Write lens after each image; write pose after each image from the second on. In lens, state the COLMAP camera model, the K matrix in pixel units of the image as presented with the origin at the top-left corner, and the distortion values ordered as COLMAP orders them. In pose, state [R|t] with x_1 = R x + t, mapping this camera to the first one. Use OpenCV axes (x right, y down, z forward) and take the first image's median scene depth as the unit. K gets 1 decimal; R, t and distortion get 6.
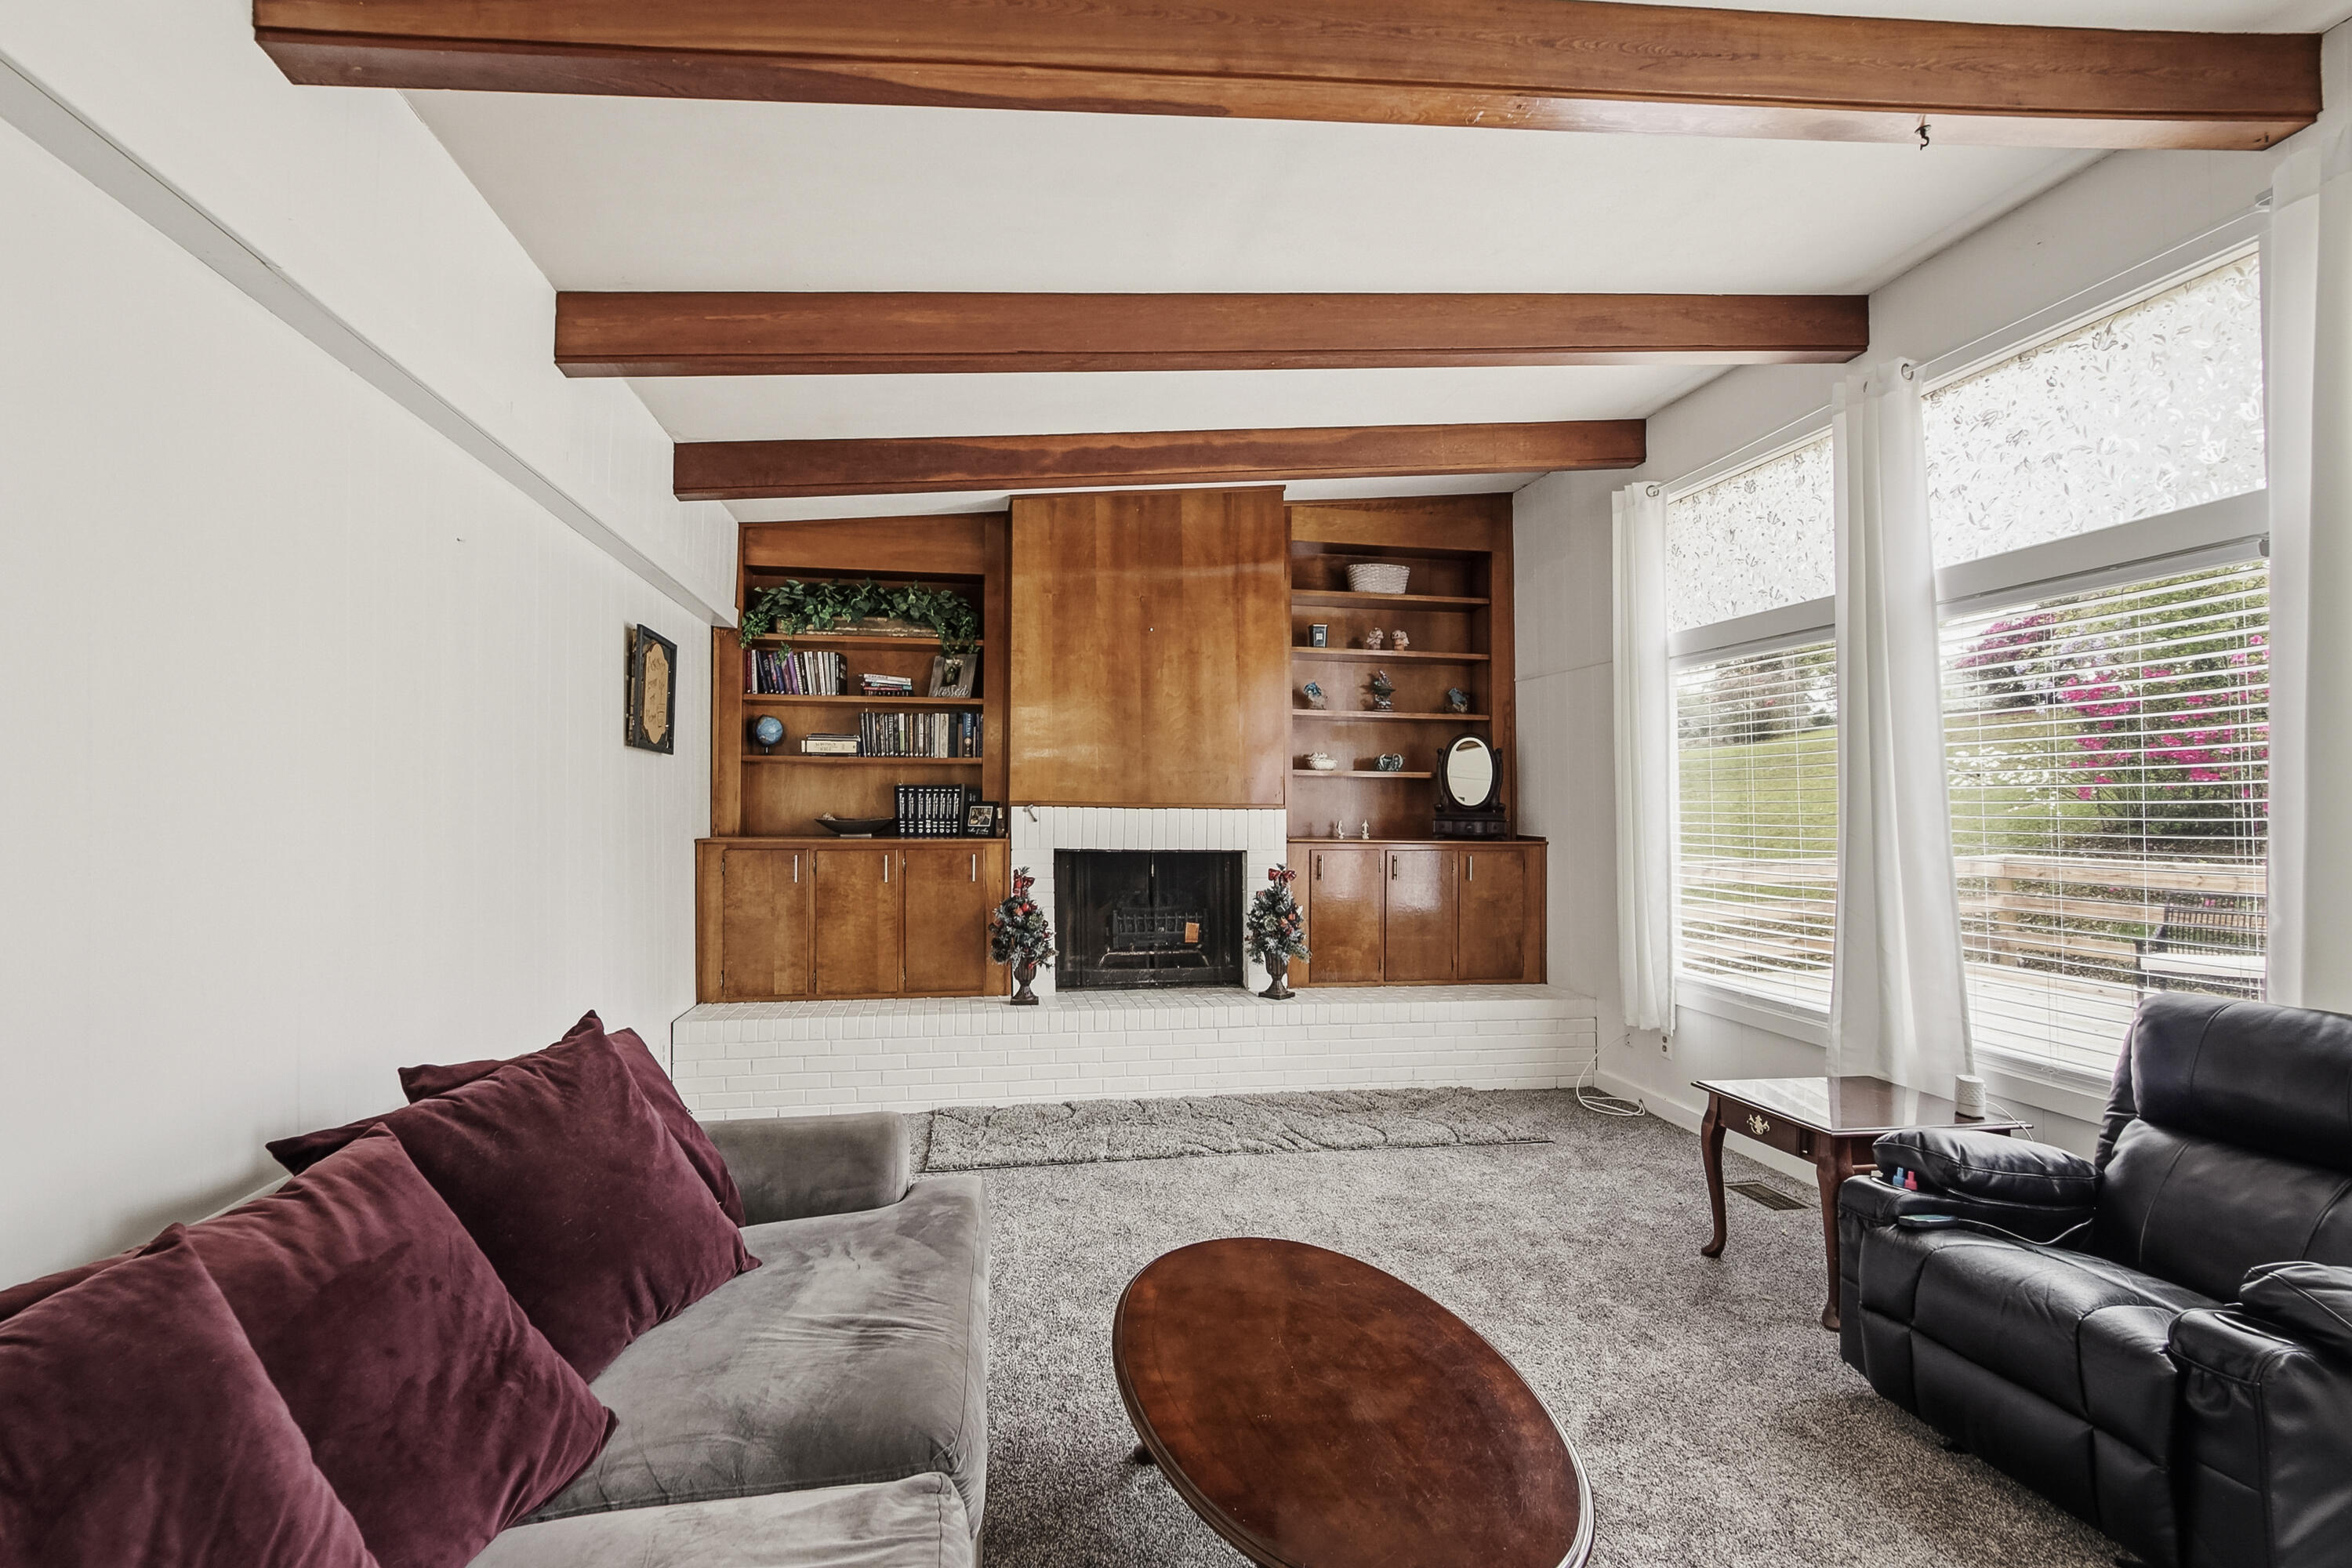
lens RADIAL K [[1076.3, 0, 1163.1], [0, 1076.3, 790.0], [0, 0, 1]] dist [-0.002514, -0.000299]
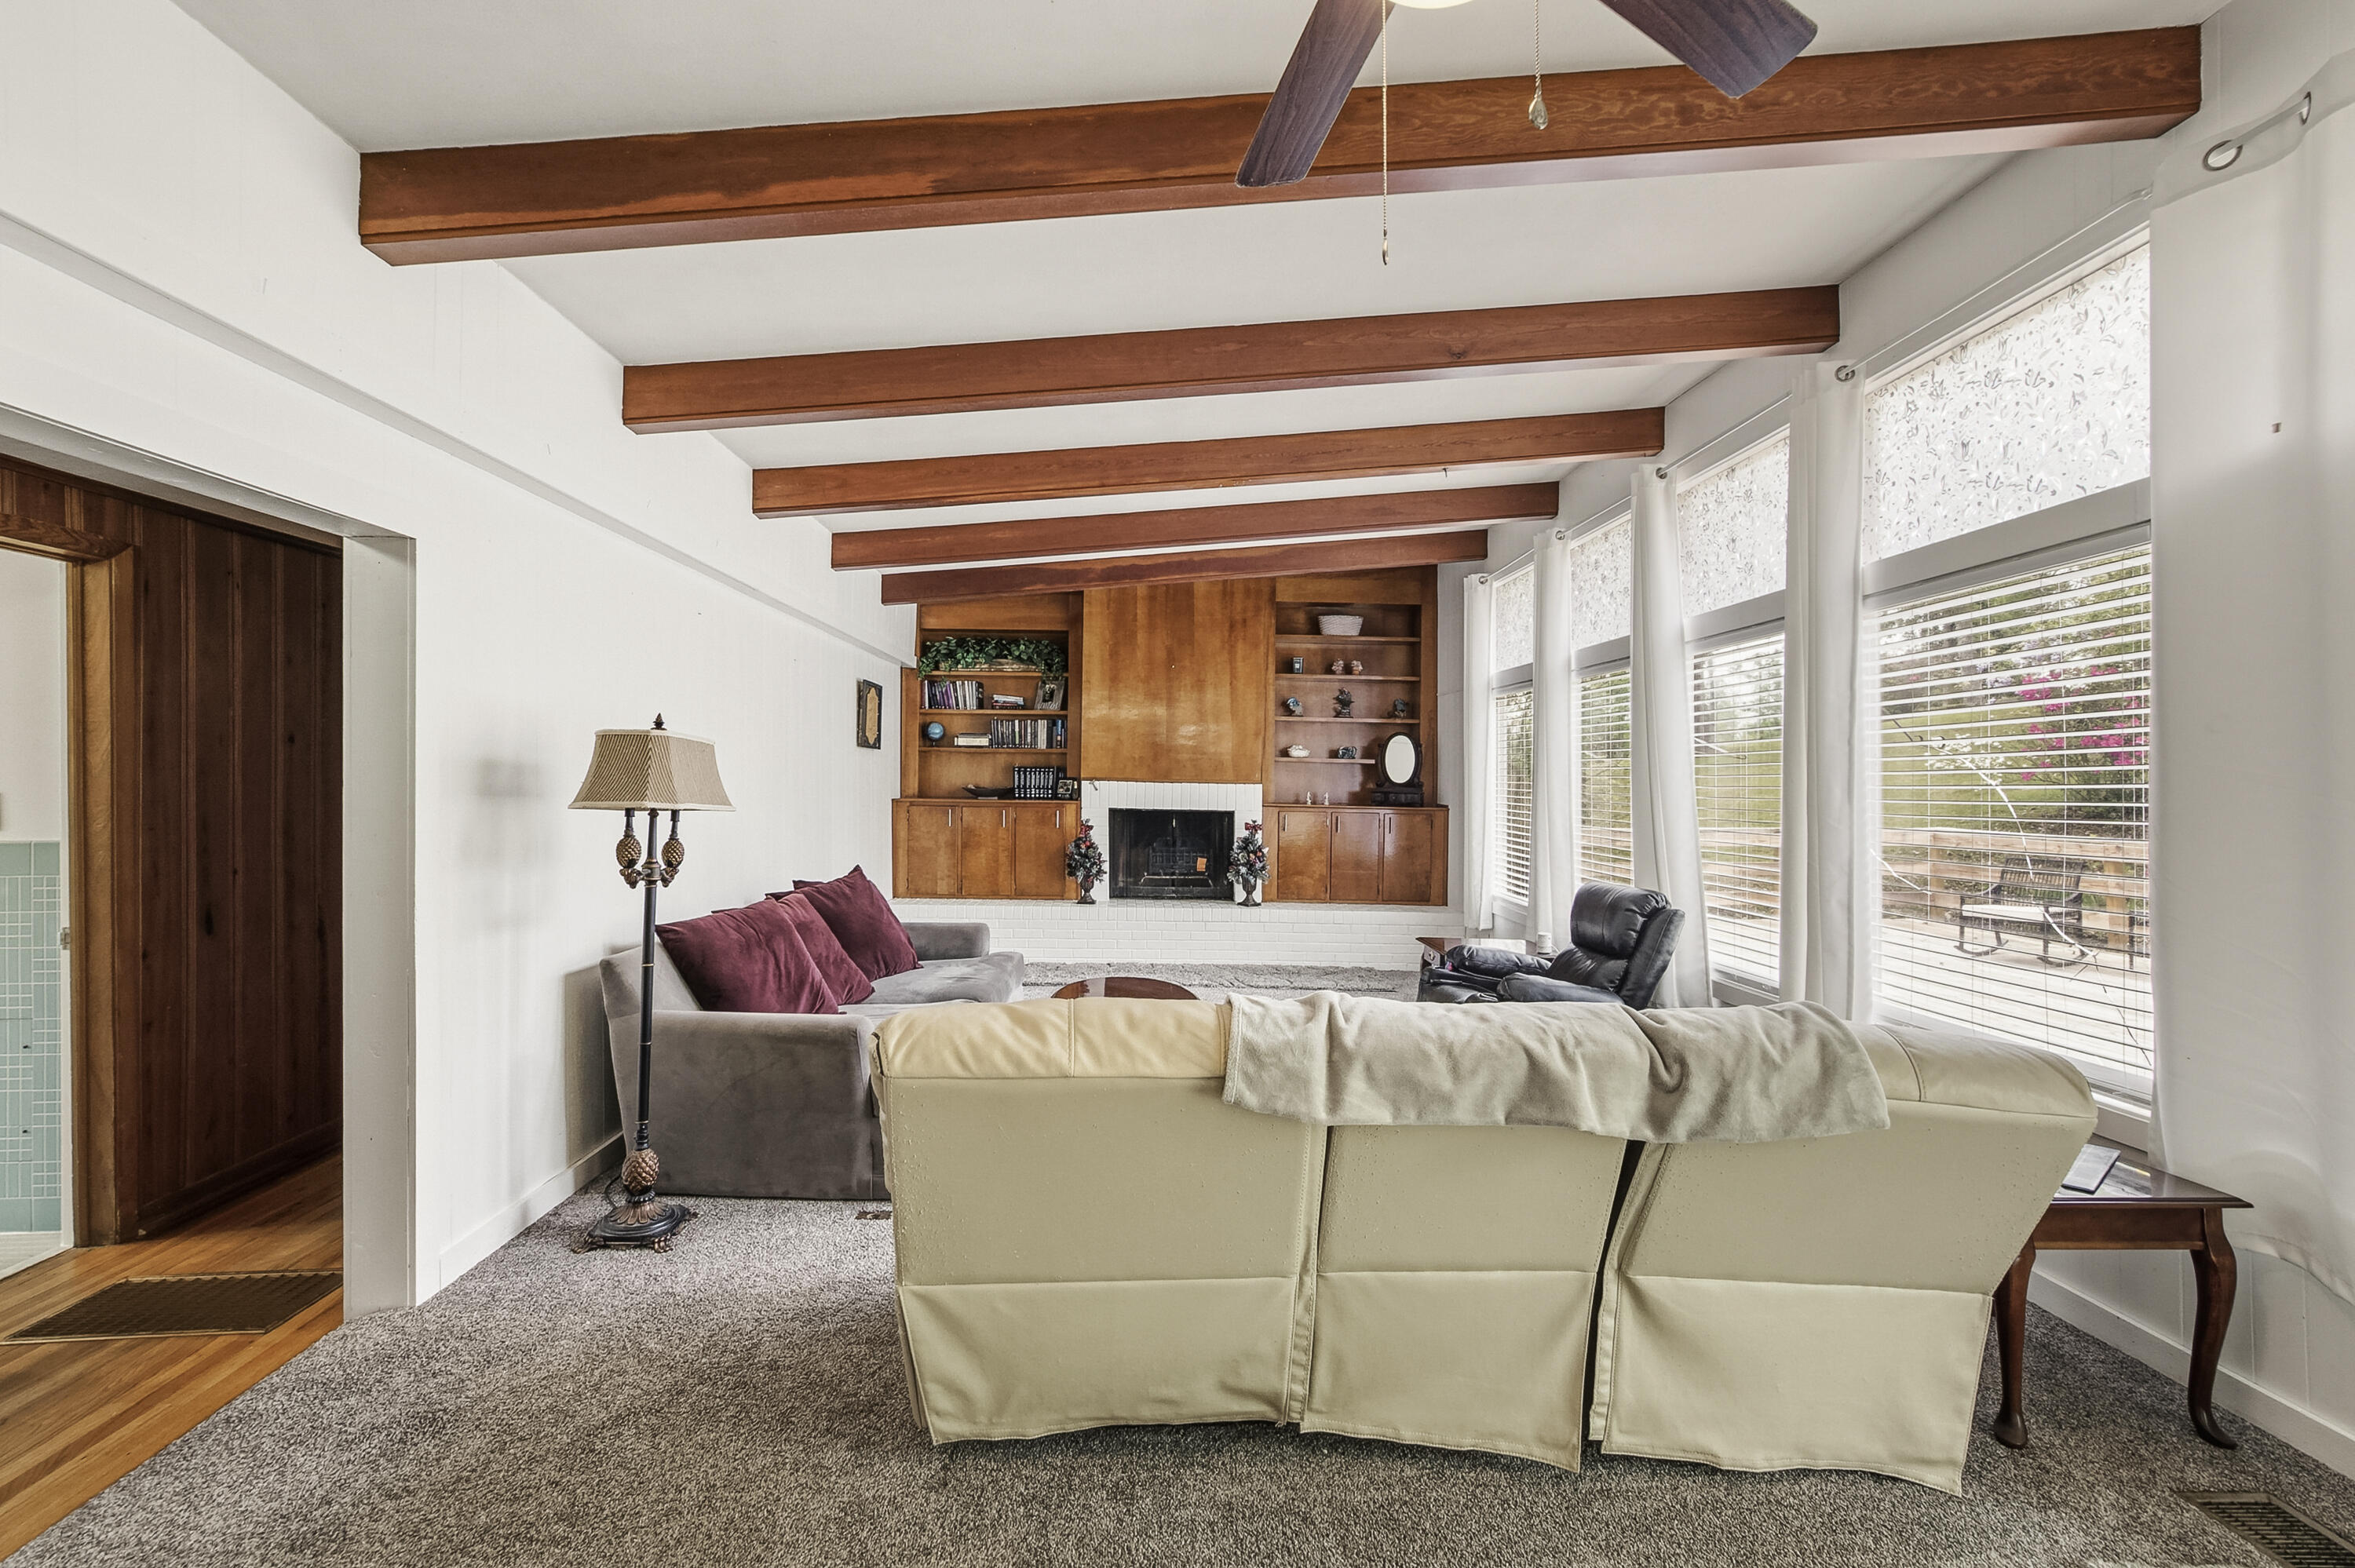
lens RADIAL K [[1077.6, 0, 1164.6], [0, 1077.6, 790.0], [0, 0, 1]] dist [-0.002514, -0.000299]
pose [[0.988322, 0.011017, -0.151980, 0.211471], [-0.006870, 0.999590, 0.027785, -0.015291], [0.152224, -0.026417, 0.987993, -0.523412]]
